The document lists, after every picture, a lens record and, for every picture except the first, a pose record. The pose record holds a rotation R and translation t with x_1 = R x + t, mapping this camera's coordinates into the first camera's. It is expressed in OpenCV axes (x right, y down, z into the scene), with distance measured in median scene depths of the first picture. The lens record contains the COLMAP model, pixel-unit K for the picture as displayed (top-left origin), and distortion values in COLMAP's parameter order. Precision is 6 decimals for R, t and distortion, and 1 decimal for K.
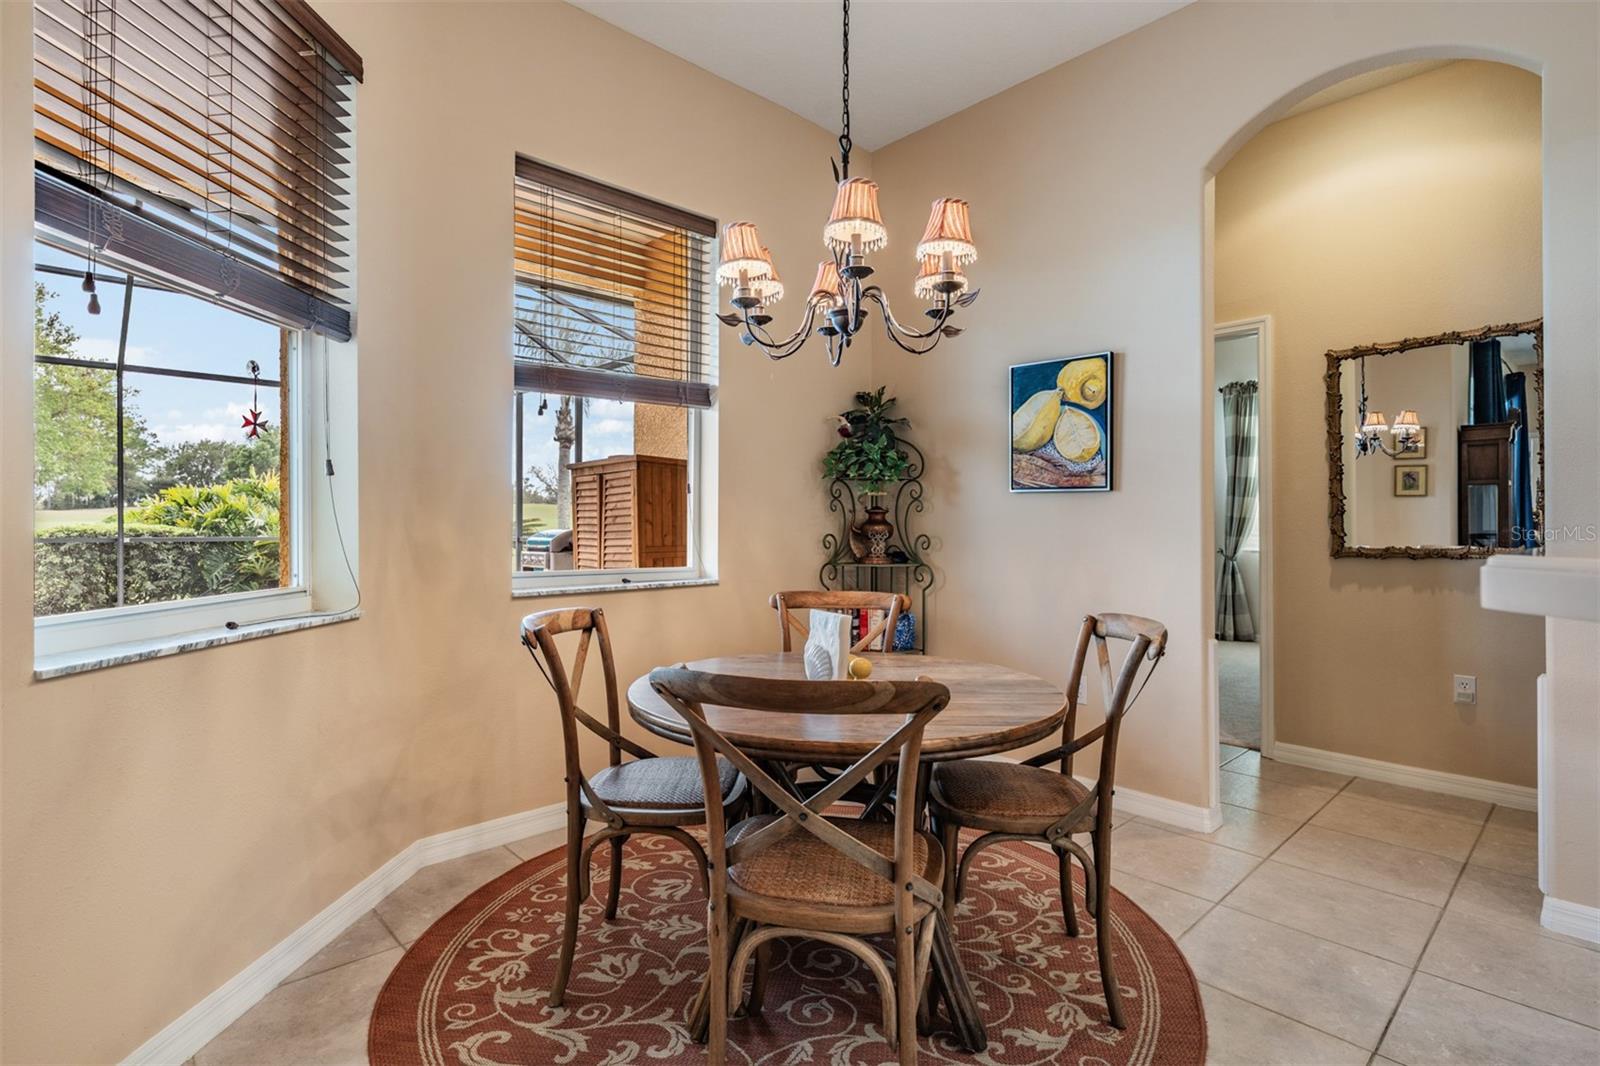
lens RADIAL K [[781.9, 0, 796.6], [0, 781.9, 509.3], [0, 0, 1]] dist [0.000761, 0.000011]
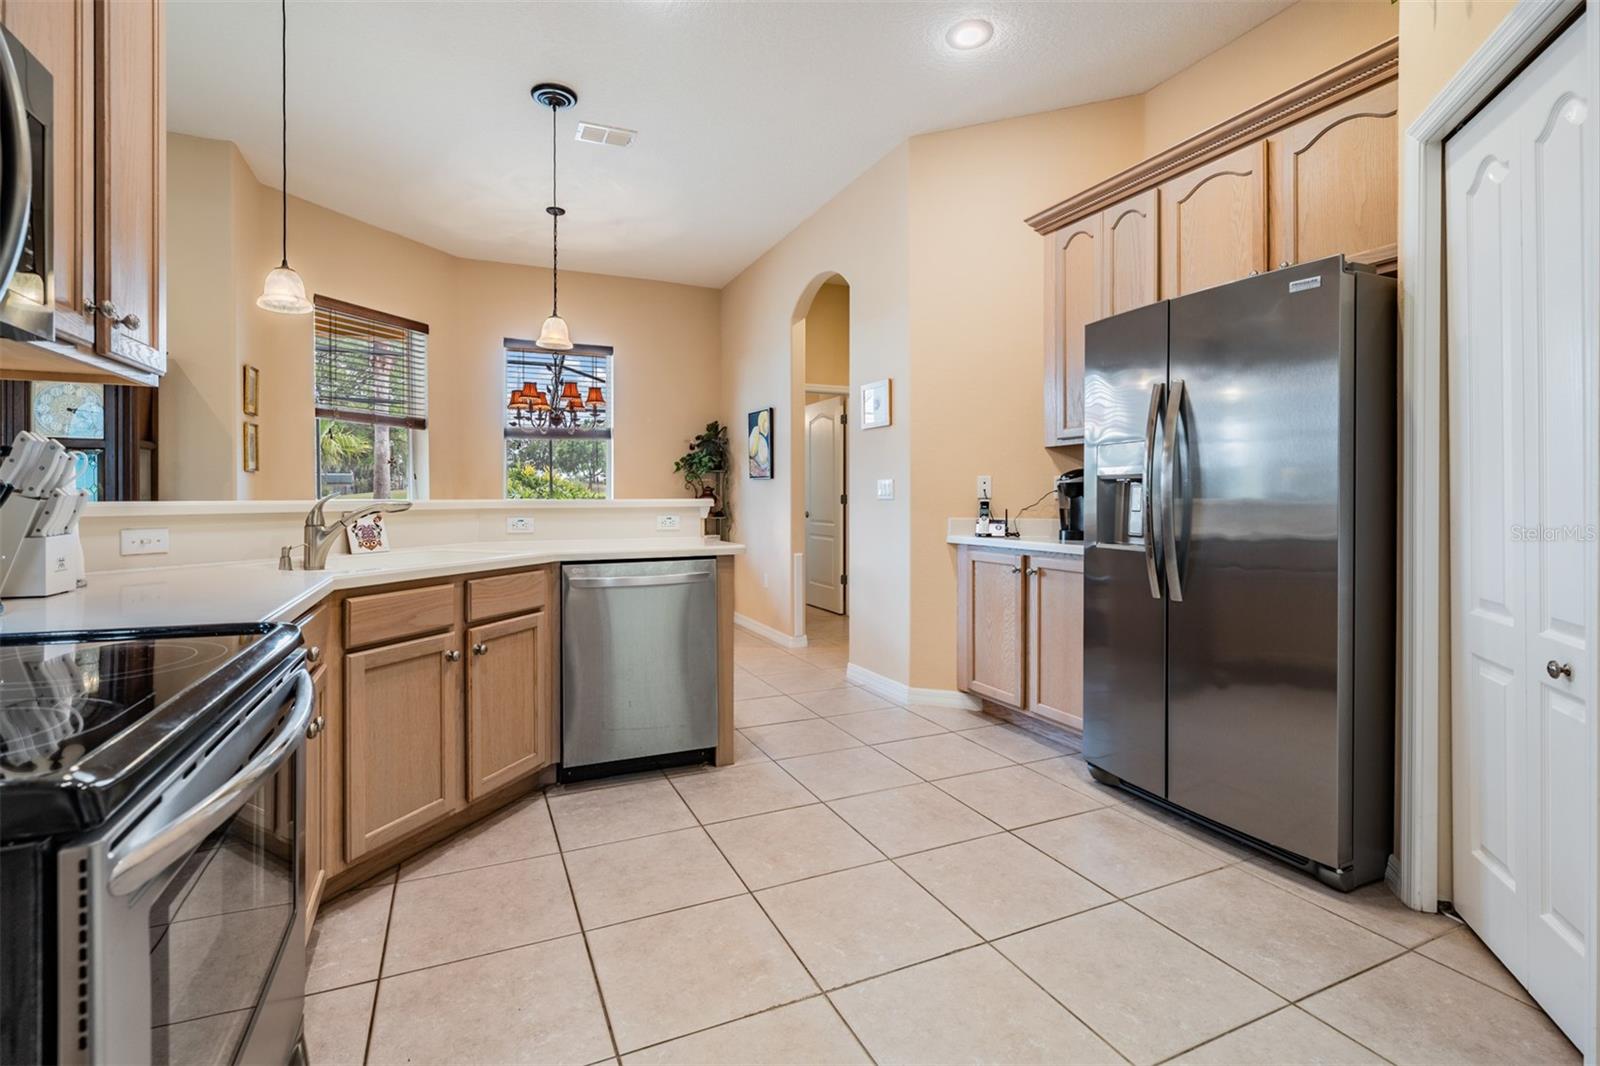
lens RADIAL K [[739.9, 0, 795.9], [0, 739.9, 500.4], [0, 0, 1]] dist [-0.001309, -0.000227]
pose [[0.947375, 0.000183, -0.320126, 0.976928], [0.008044, 0.999670, 0.024378, -0.013451], [0.320025, -0.025670, 0.947061, -0.682442]]
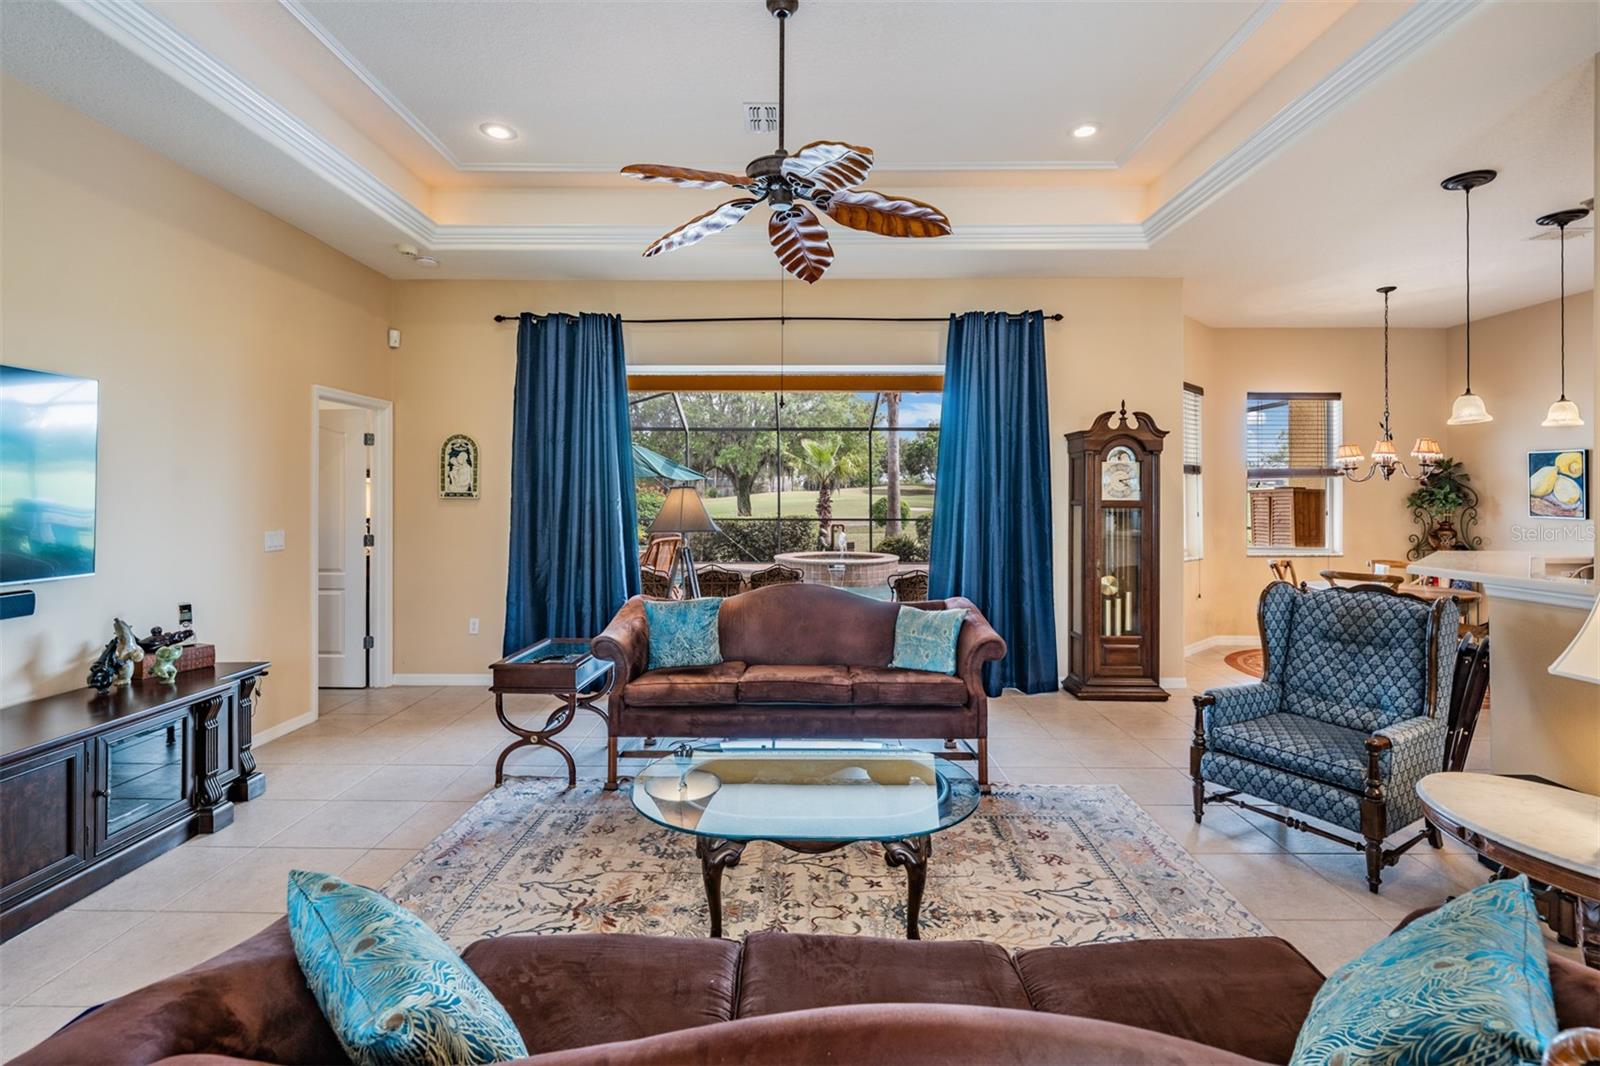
lens RADIAL K [[735.2, 0, 794.4], [0, 735.2, 497.3], [0, 0, 1]] dist [-0.001013, -0.000470]
pose [[0.720390, -0.000043, -0.693569, 0.228635], [0.012753, 0.999832, 0.013185, -0.120799], [0.693452, -0.018343, 0.720269, -1.602354]]
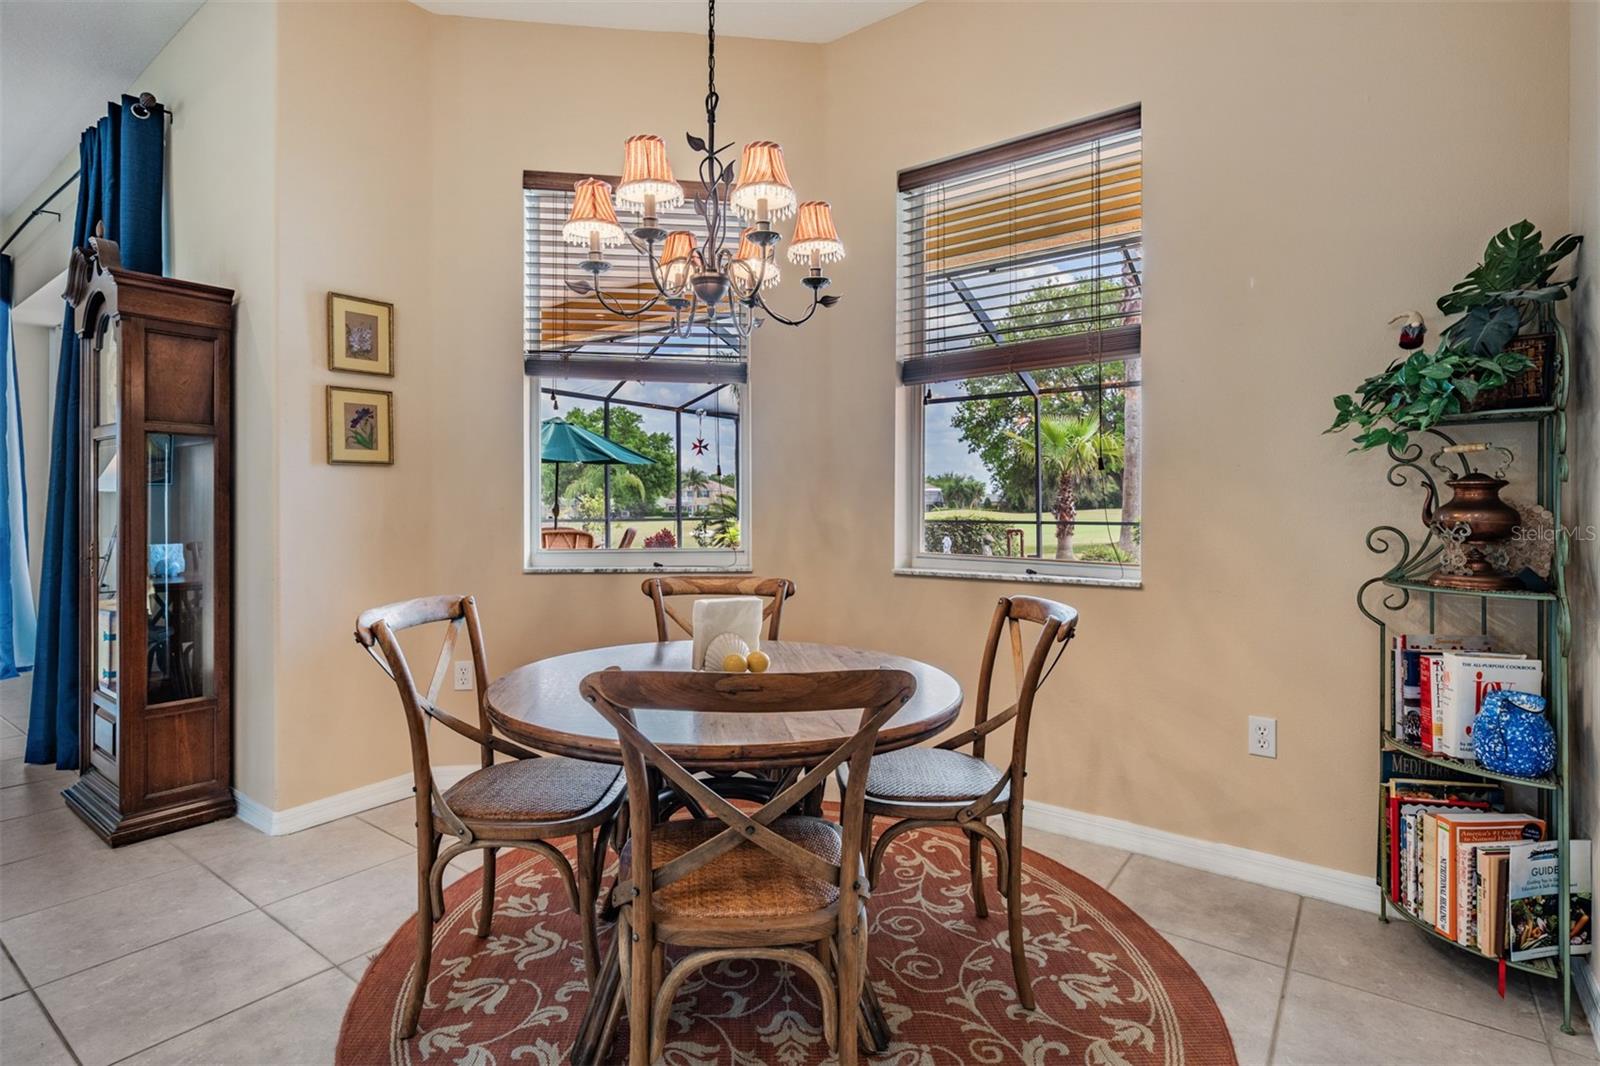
lens RADIAL K [[781.9, 0, 796.6], [0, 781.9, 509.3], [0, 0, 1]] dist [0.000761, 0.000011]
pose [[0.174130, -0.000724, -0.984722, 0.584446], [0.015049, 0.999885, 0.001925, 0.012972], [0.984608, -0.015154, 0.174121, 0.550208]]
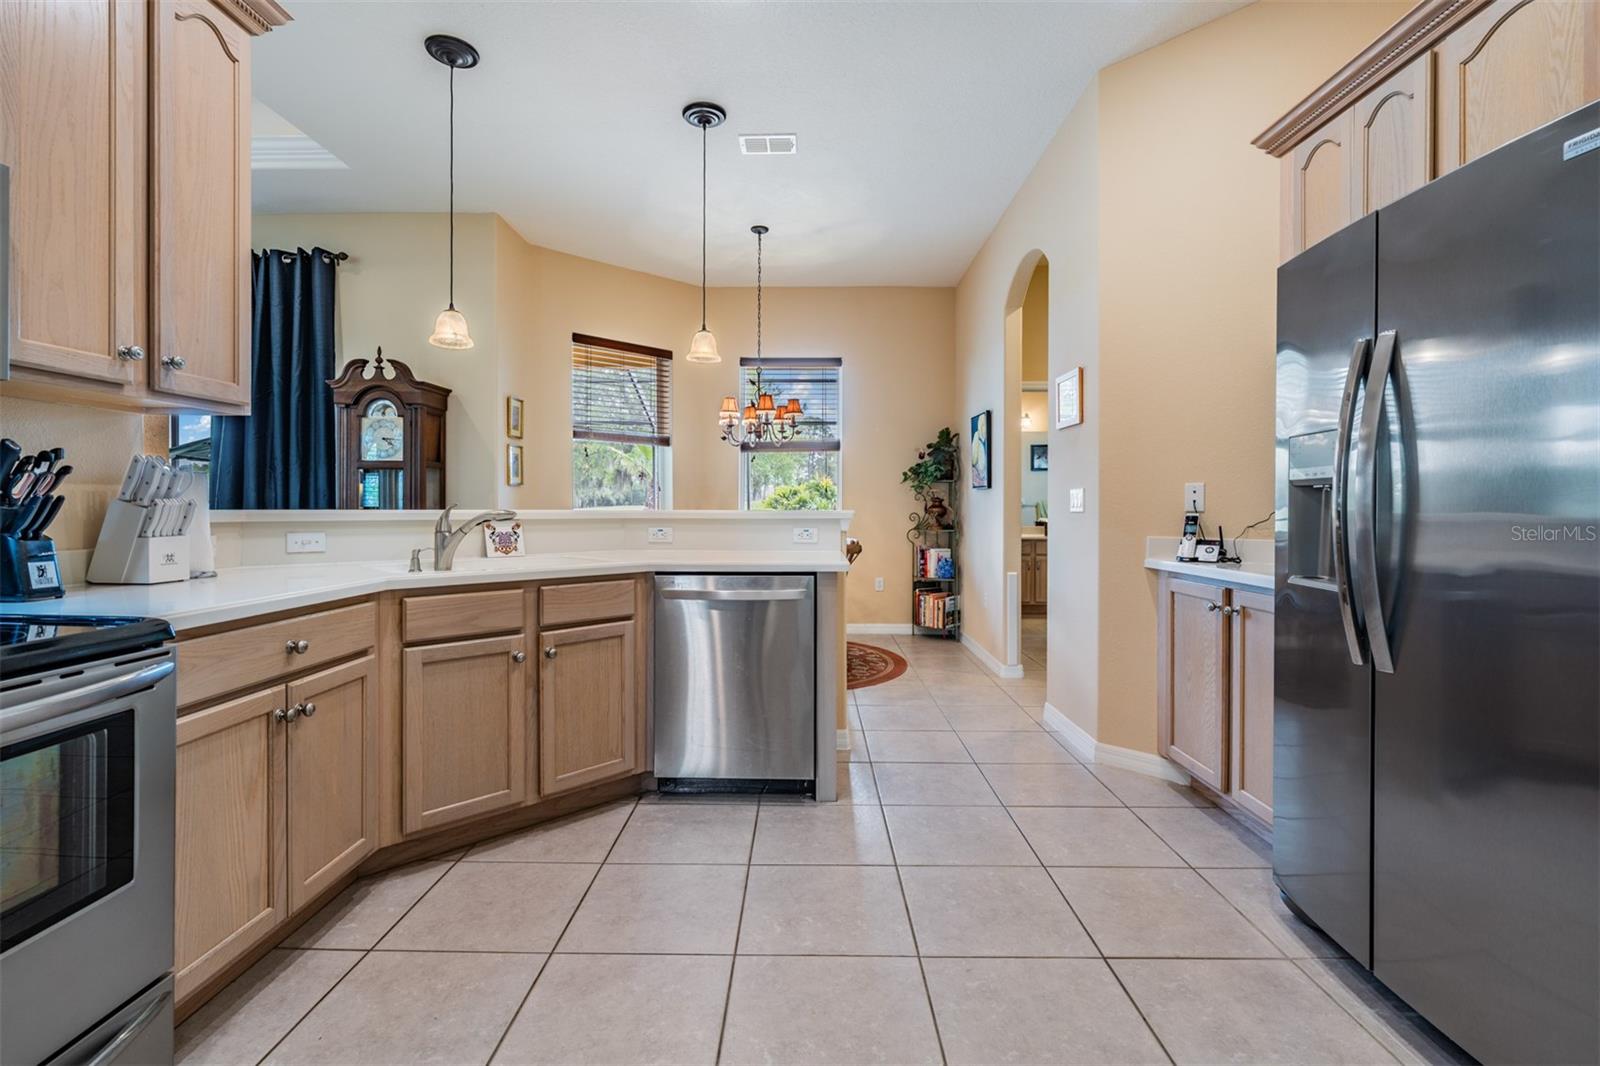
lens RADIAL K [[736.8, 0, 799.2], [0, 736.8, 509.4], [0, 0, 1]] dist [-0.000627, 0.000094]
pose [[0.722684, 0.003756, -0.691168, 1.157210], [0.011231, 0.999789, 0.017177, -0.009820], [0.691087, -0.020176, 0.722490, -0.467788]]
